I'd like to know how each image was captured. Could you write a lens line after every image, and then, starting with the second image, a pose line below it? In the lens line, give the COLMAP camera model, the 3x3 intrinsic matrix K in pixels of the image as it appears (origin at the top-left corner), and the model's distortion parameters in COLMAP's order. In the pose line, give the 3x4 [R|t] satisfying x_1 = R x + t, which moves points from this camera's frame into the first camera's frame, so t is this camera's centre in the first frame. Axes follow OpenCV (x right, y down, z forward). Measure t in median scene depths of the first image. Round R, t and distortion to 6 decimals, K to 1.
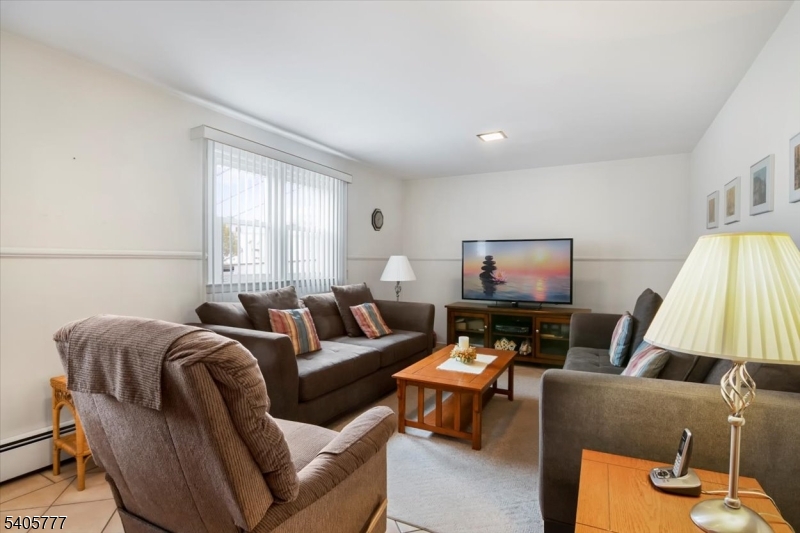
lens RADIAL K [[410.0, 0, 399.3], [0, 410.0, 269.9], [0, 0, 1]] dist [-0.008004, -0.008647]
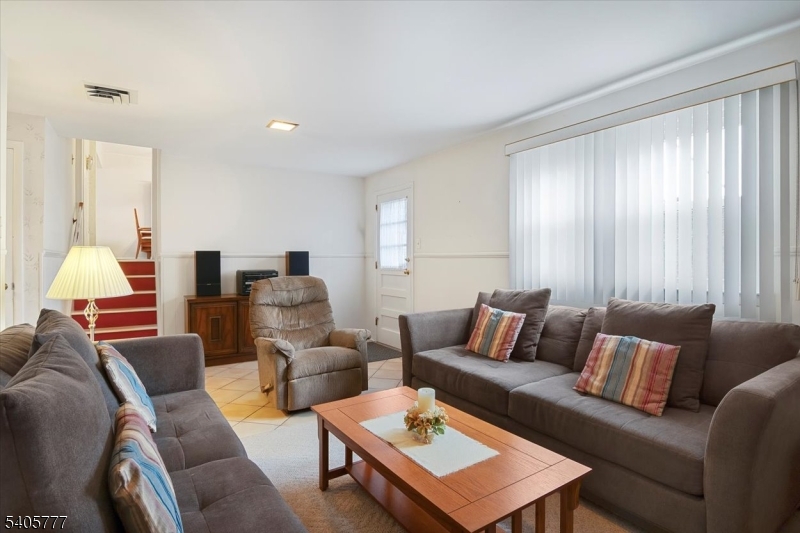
lens RADIAL K [[410.0, 0, 399.7], [0, 410.0, 263.3], [0, 0, 1]] dist [-0.008004, -0.008647]
pose [[-0.513461, 0.004334, -0.858102, 0.625067], [-0.009057, 0.999904, 0.010470, -0.017332], [0.858065, 0.013147, -0.513372, 1.200885]]
